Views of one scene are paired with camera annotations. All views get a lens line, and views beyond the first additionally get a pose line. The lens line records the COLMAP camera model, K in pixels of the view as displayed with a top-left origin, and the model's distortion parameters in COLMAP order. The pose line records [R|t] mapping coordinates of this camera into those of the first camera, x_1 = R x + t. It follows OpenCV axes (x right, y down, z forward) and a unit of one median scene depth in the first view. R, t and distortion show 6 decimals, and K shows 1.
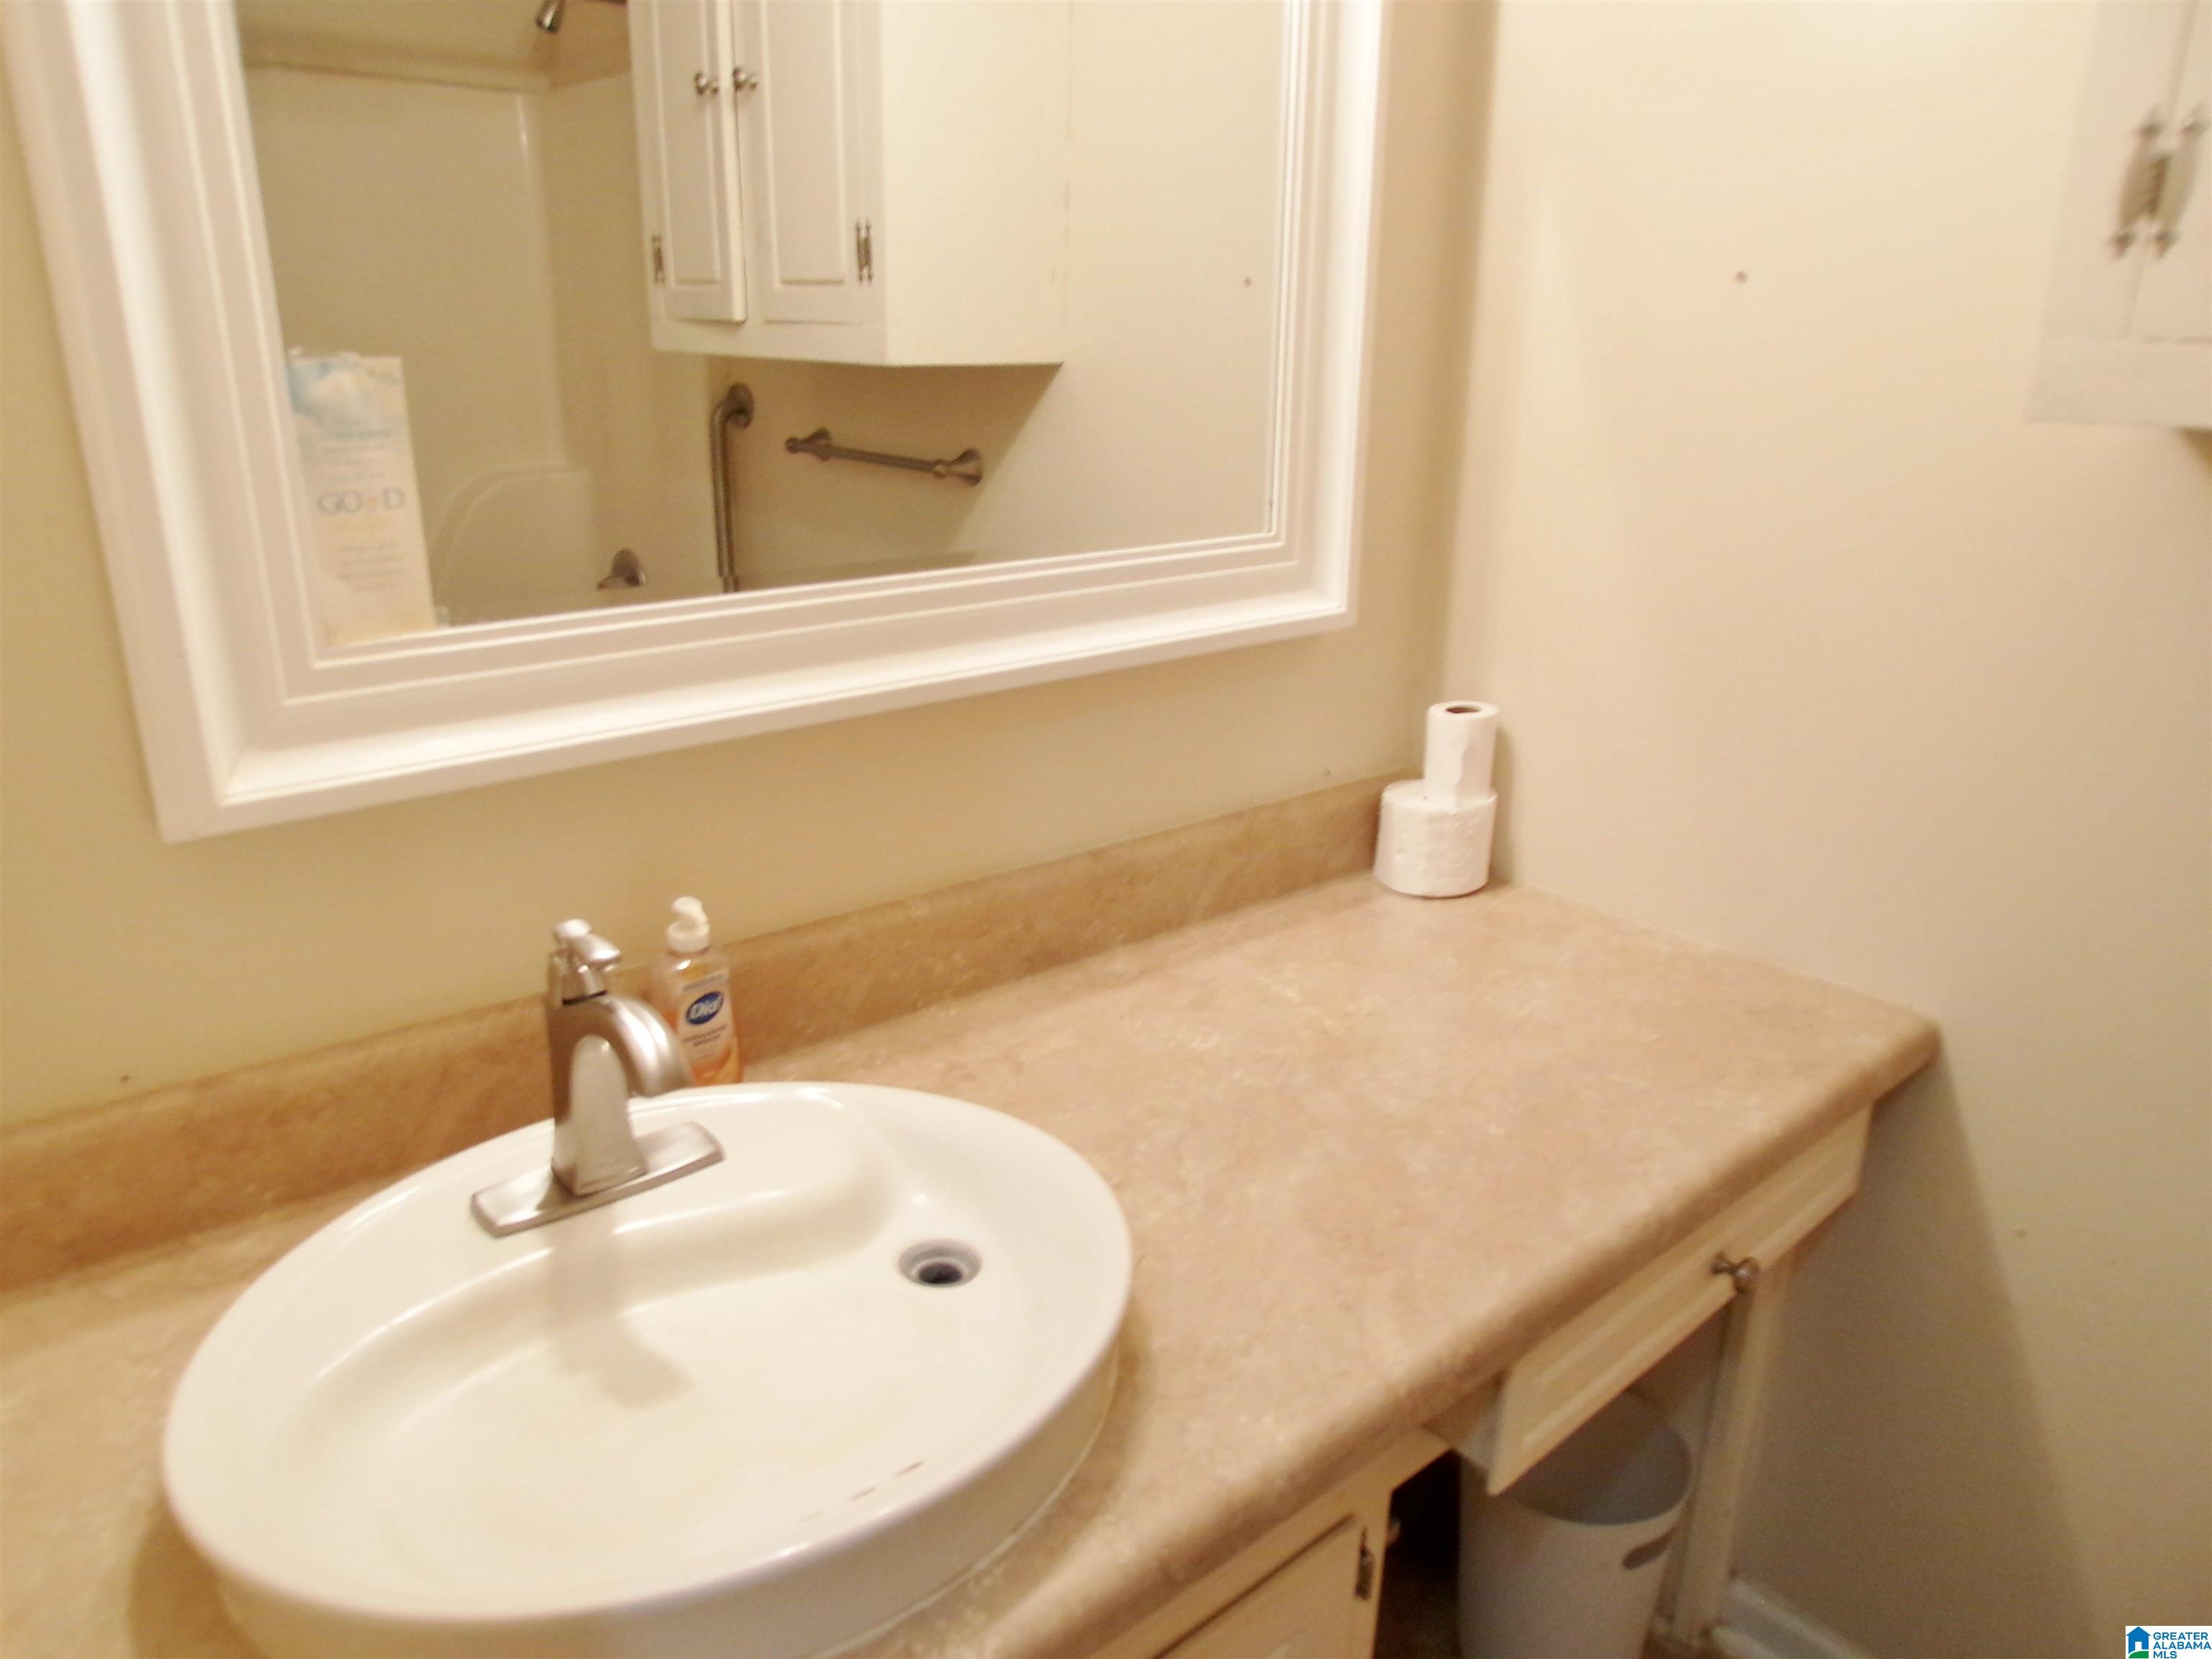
lens RADIAL K [[1490.7, 0, 1093.5], [0, 1490.7, 835.9], [0, 0, 1]] dist [-0.051034, 0.027388]
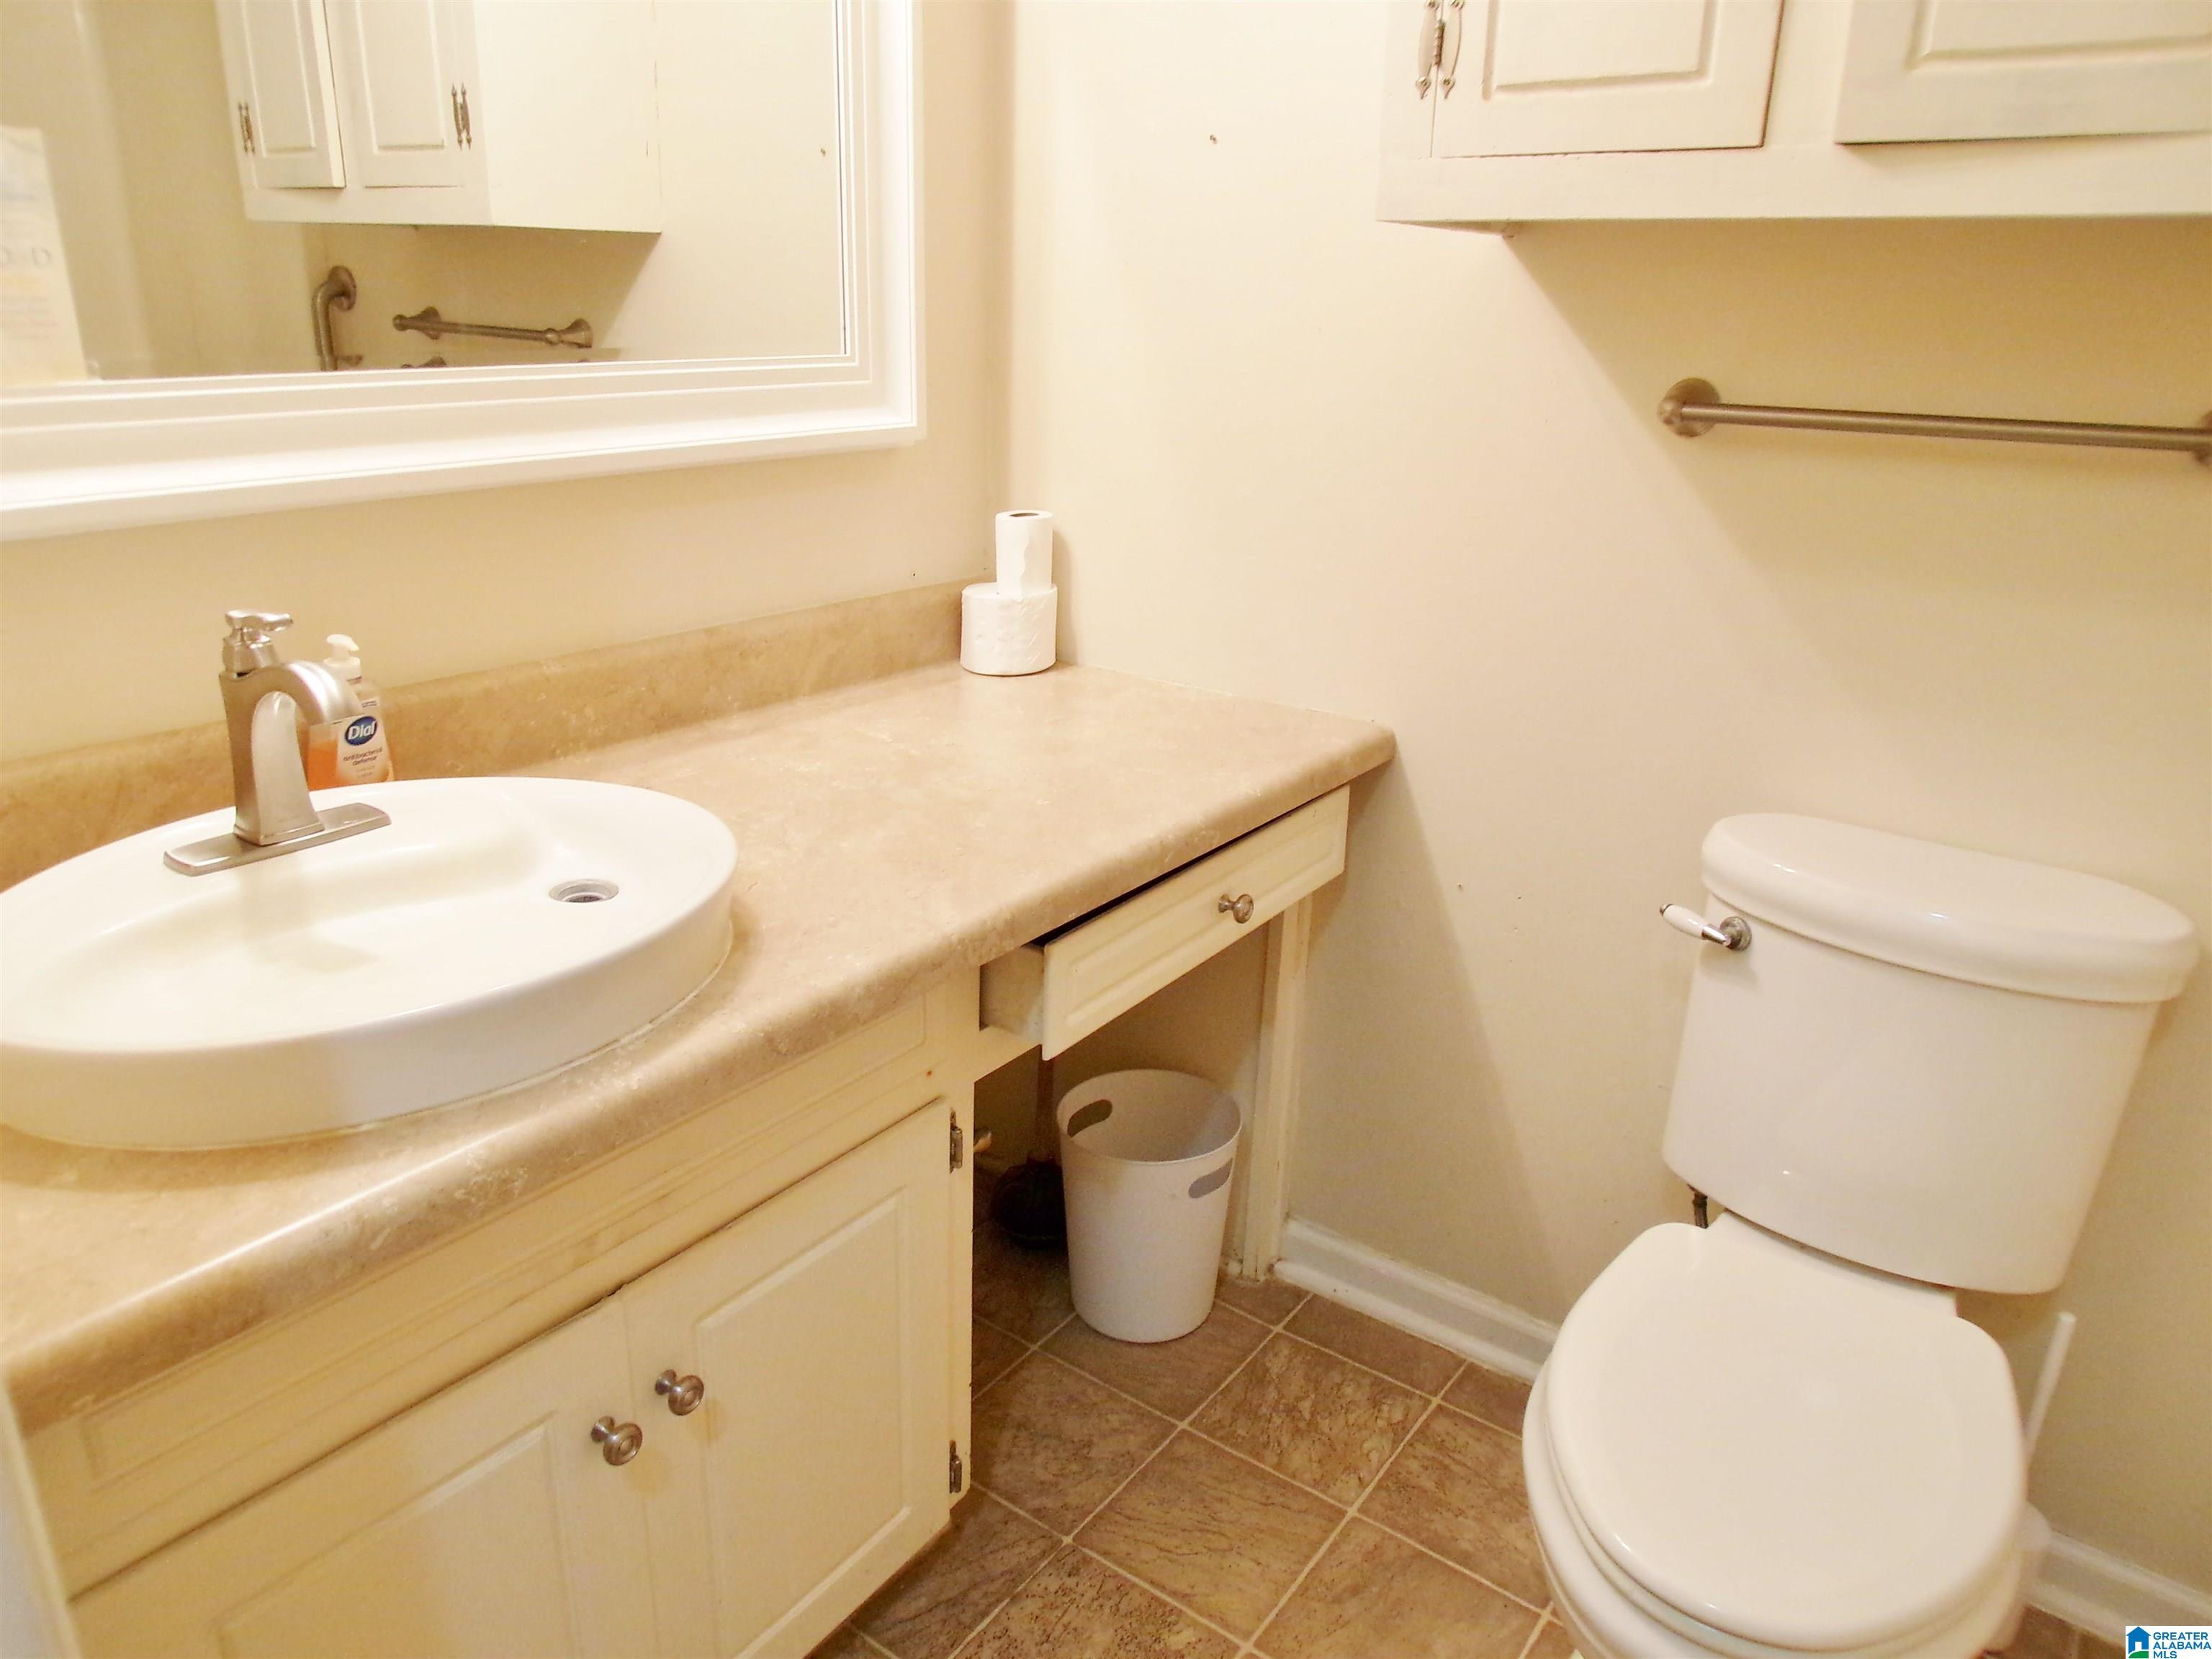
lens RADIAL K [[1490.7, 0, 1093.5], [0, 1490.7, 835.9], [0, 0, 1]] dist [-0.051034, 0.027388]
pose [[0.972402, -0.065231, 0.224007, 0.023138], [0.058707, 0.997638, 0.035670, 0.147789], [-0.225804, -0.021535, 0.973935, -0.192647]]
